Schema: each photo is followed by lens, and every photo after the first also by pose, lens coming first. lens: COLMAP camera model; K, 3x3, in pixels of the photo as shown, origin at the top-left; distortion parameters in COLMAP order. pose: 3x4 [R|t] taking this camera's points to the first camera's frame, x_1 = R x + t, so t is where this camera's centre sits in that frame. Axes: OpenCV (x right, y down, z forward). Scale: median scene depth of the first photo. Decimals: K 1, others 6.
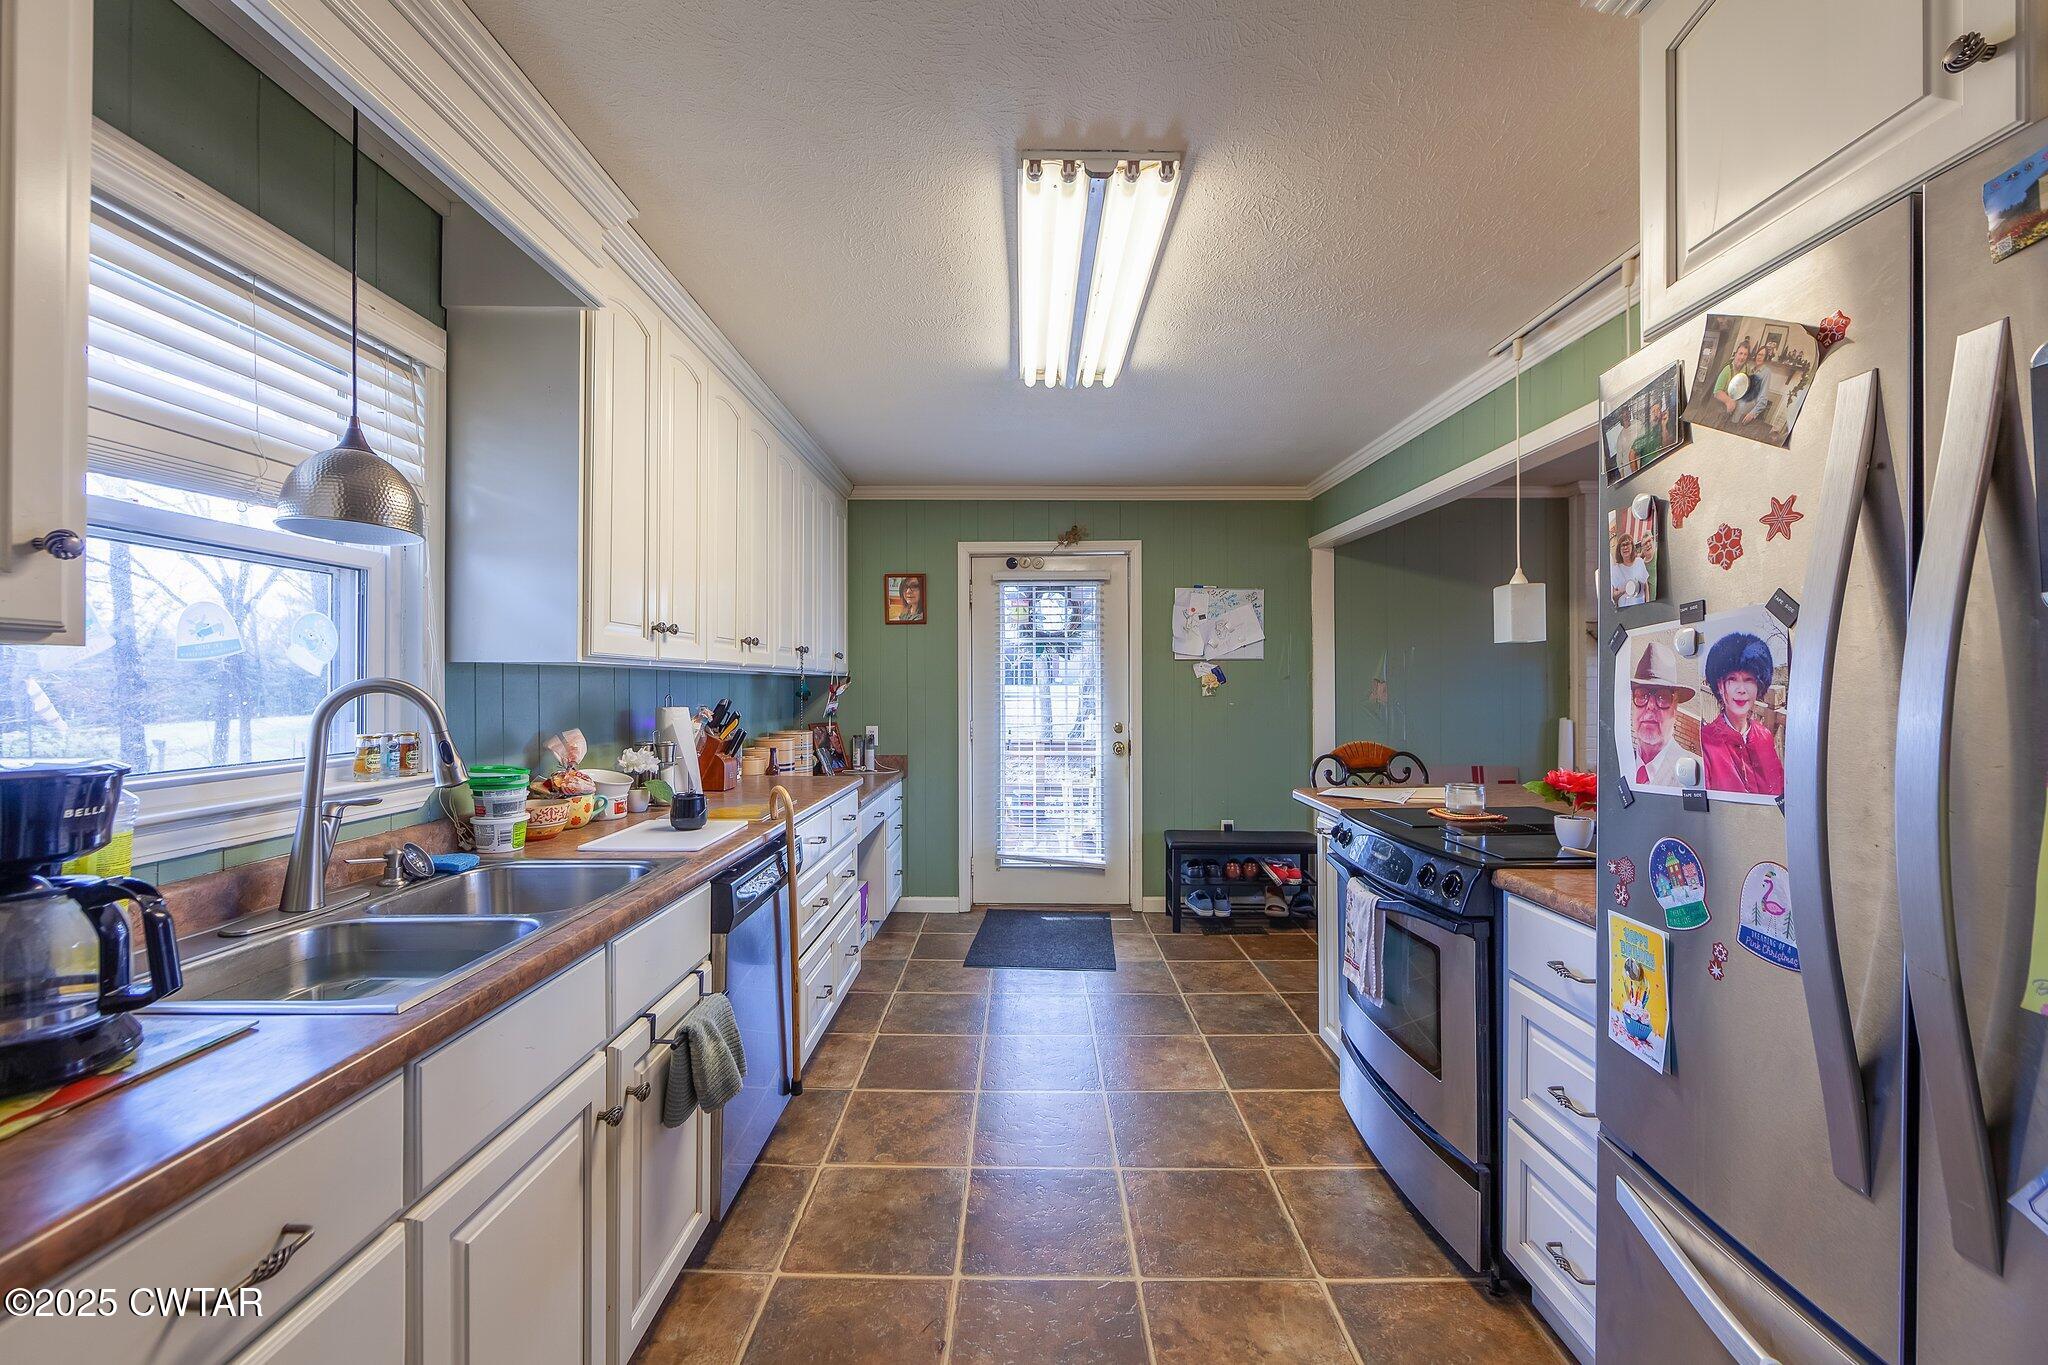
lens RADIAL K [[810.0, 0, 1029.4], [0, 810.0, 682.8], [0, 0, 1]] dist [-0.001430, -0.000471]
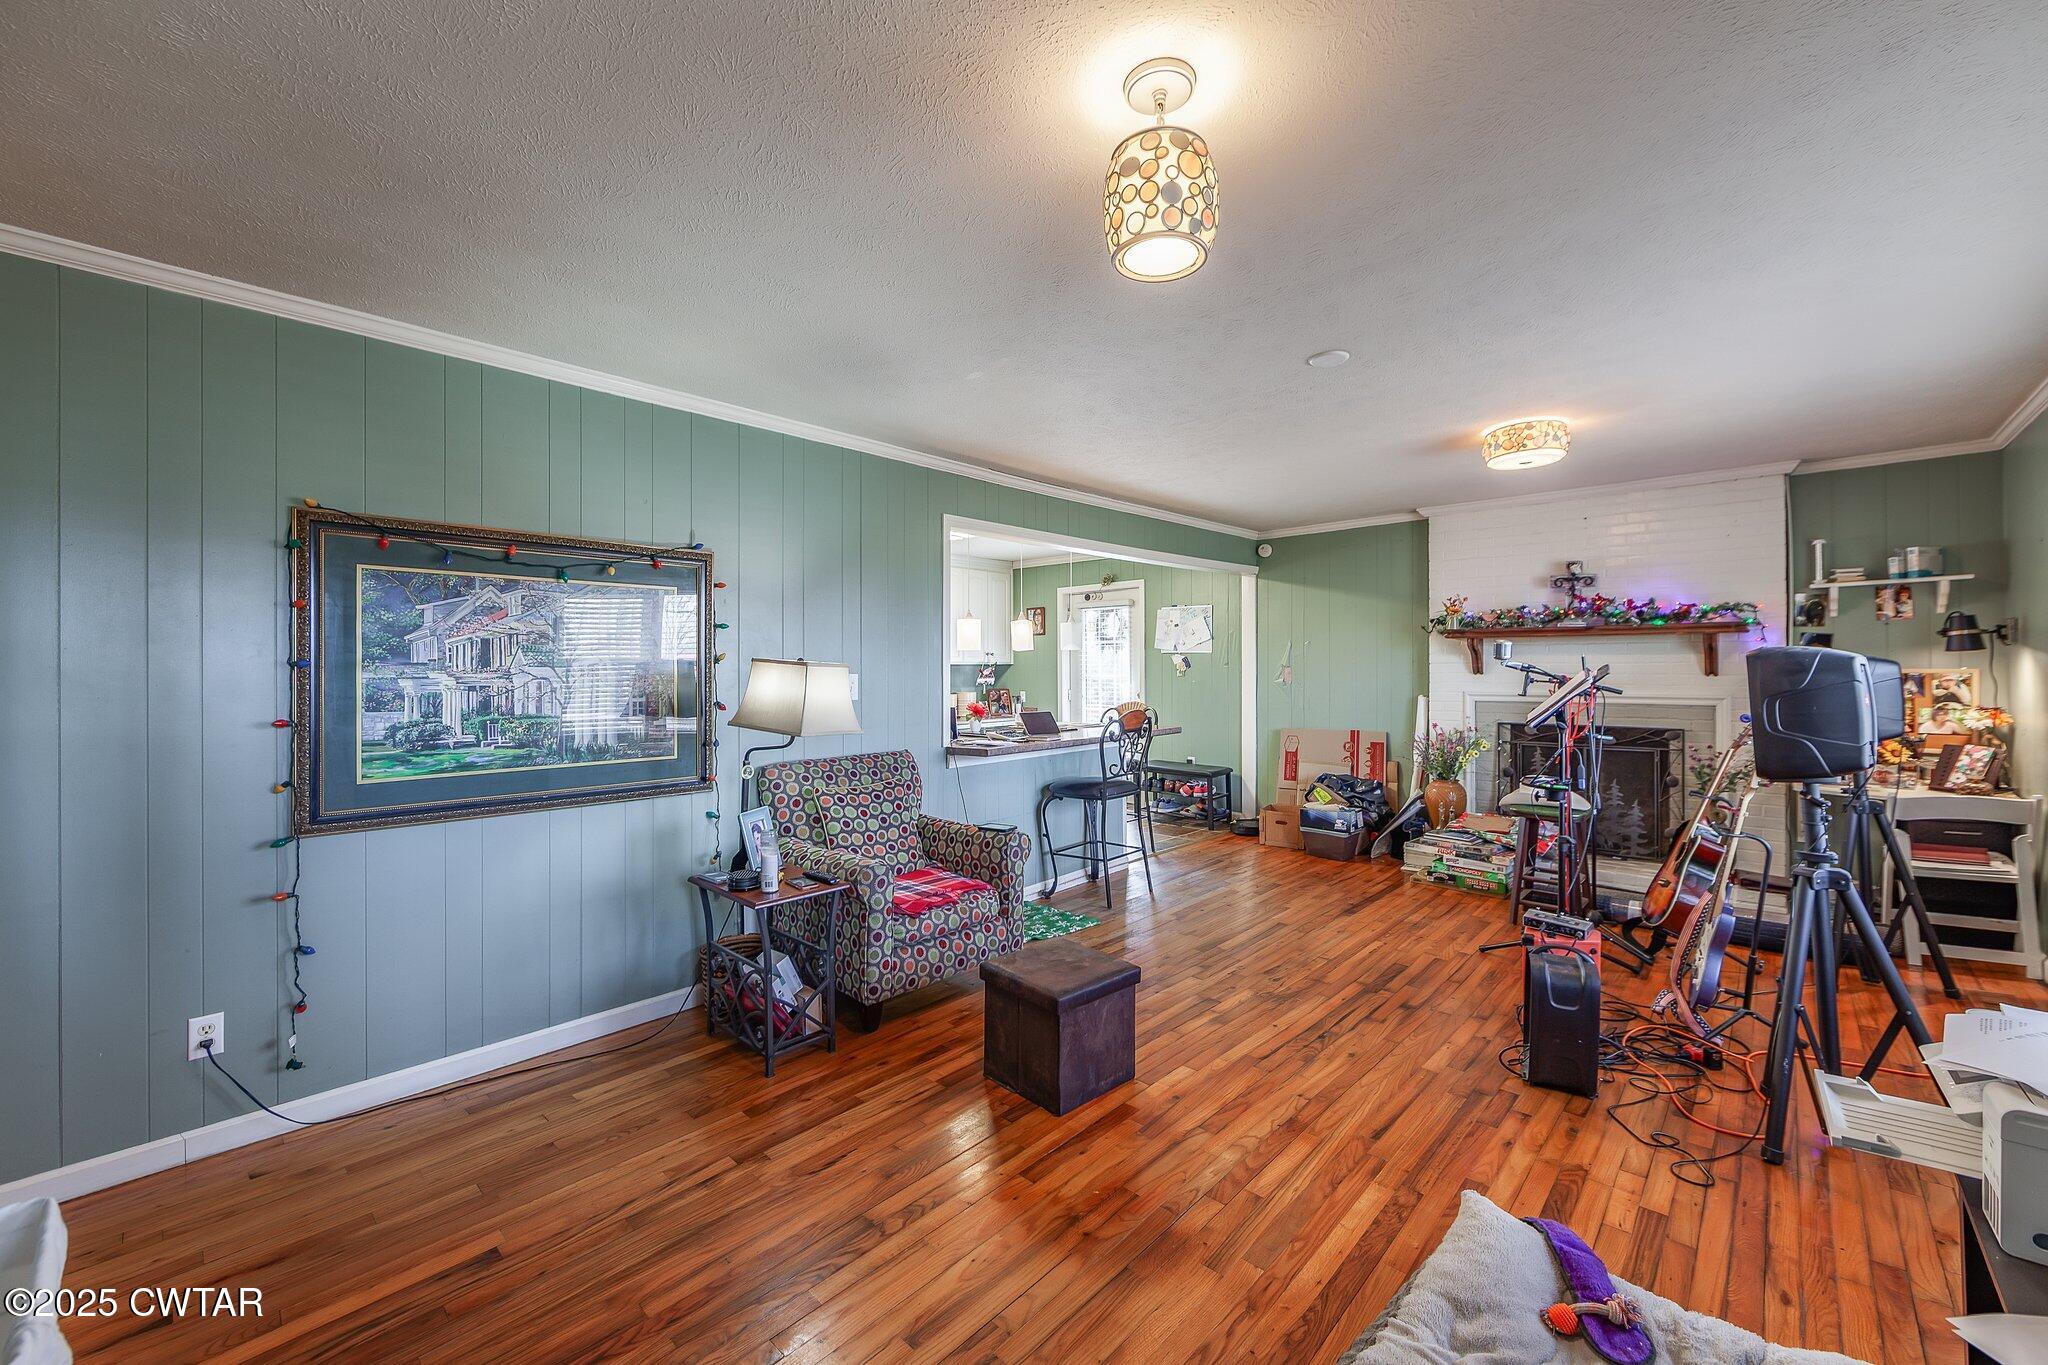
lens RADIAL K [[810.0, 0, 1039.5], [0, 810.0, 677.9], [0, 0, 1]] dist [-0.001430, -0.000471]
pose [[0.734055, 0.007967, -0.679043, 2.678686], [0.003715, 0.999869, 0.015747, -0.014614], [0.679079, -0.014081, 0.733930, -0.803249]]
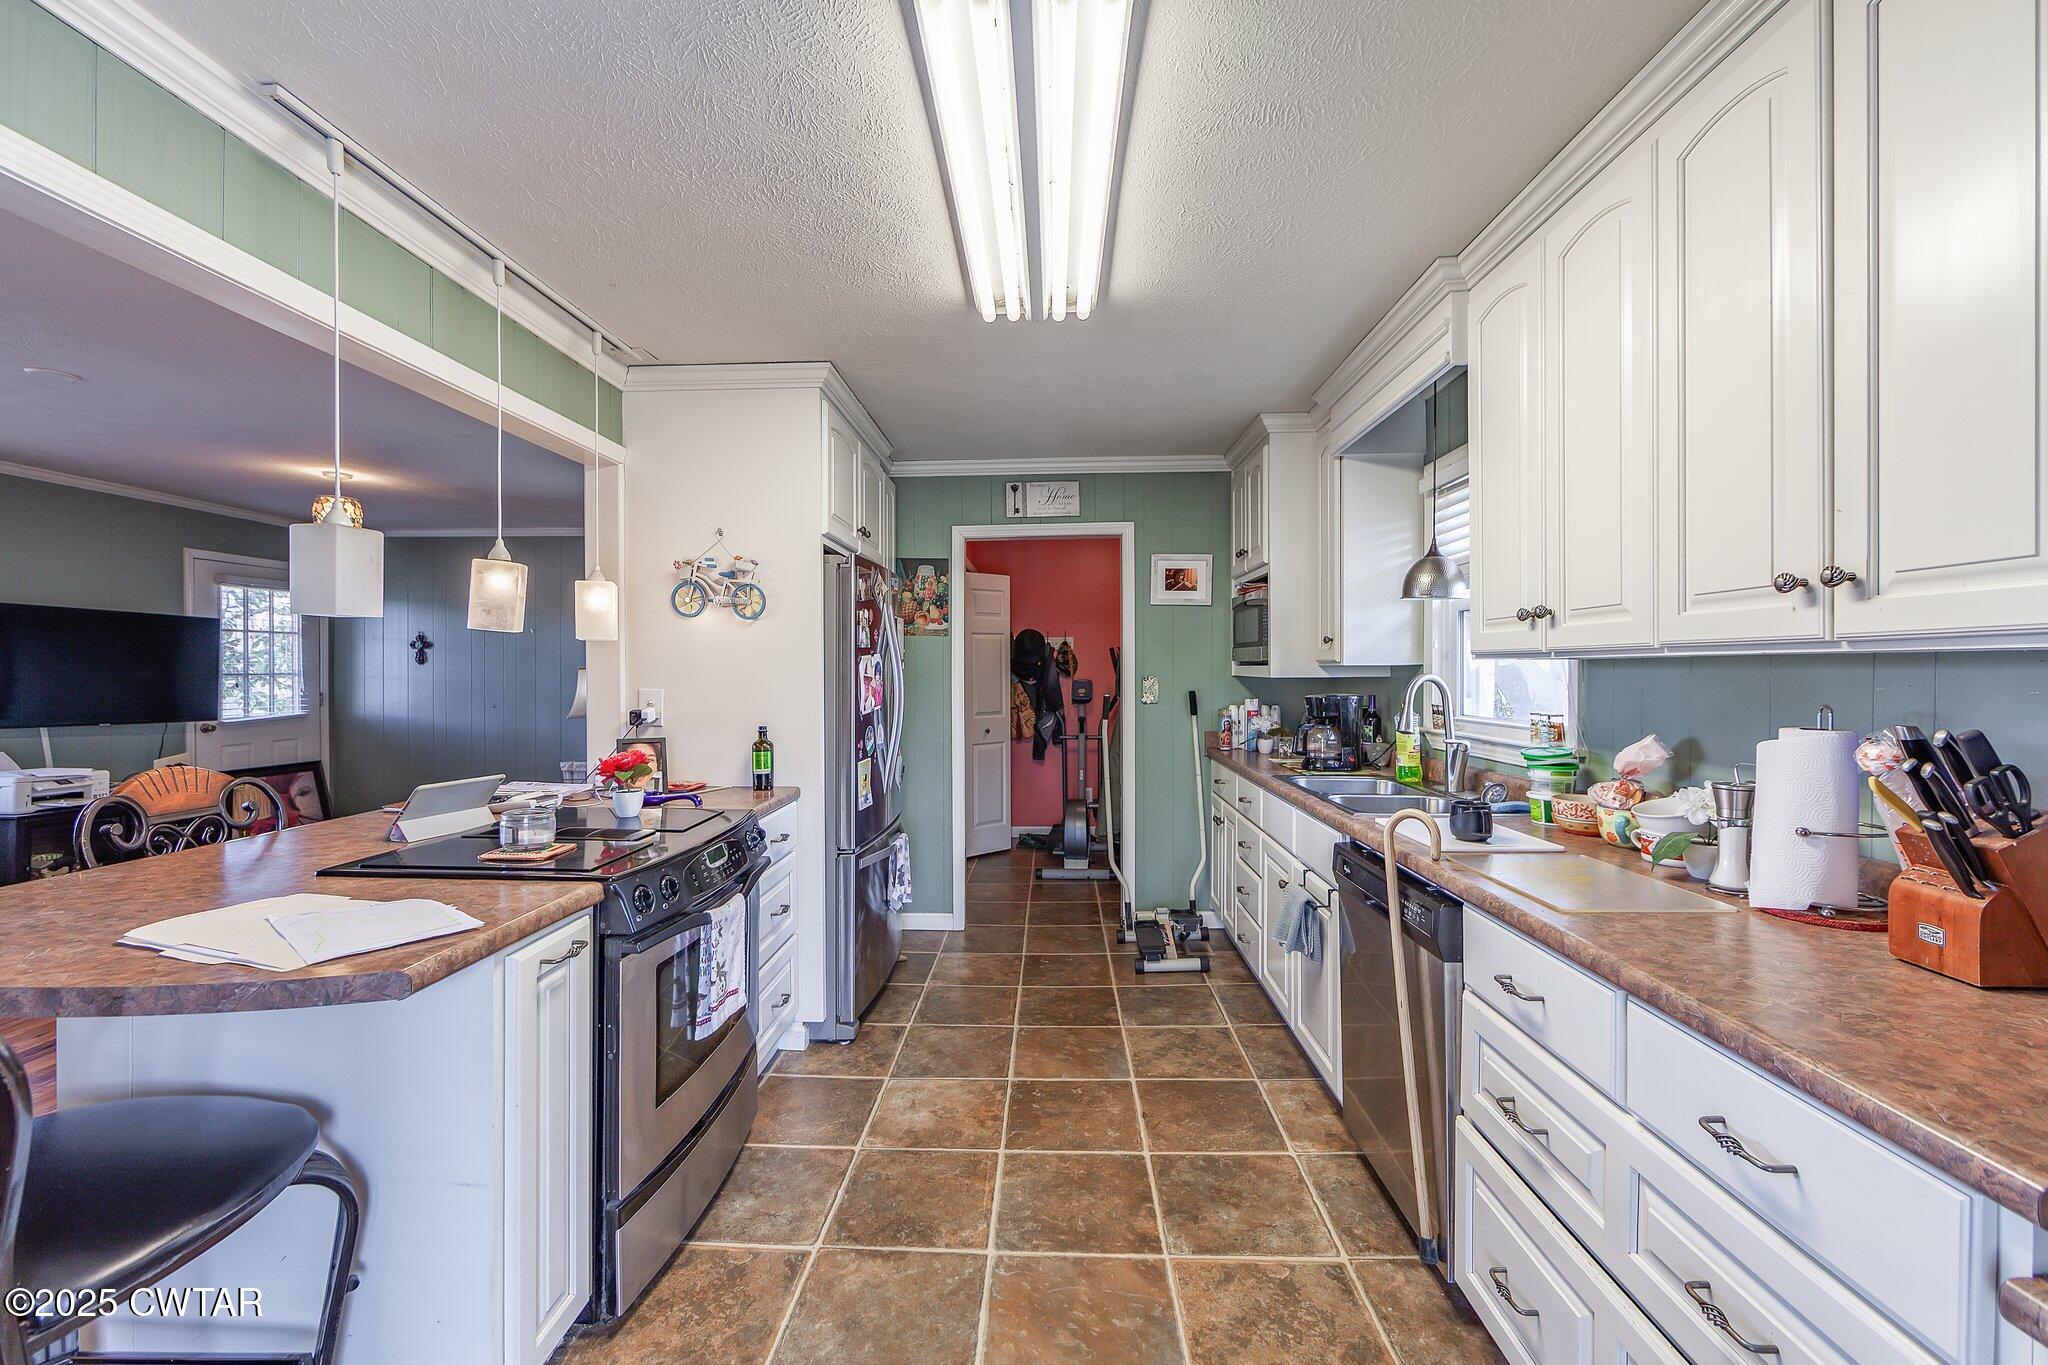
lens RADIAL K [[810.0, 0, 1025.1], [0, 810.0, 672.9], [0, 0, 1]] dist [-0.001430, -0.000471]
pose [[-0.999154, -0.000230, 0.041112, 0.046144], [-0.000122, 0.999997, 0.002619, -0.009629], [-0.041113, 0.002612, -0.999151, 2.234752]]
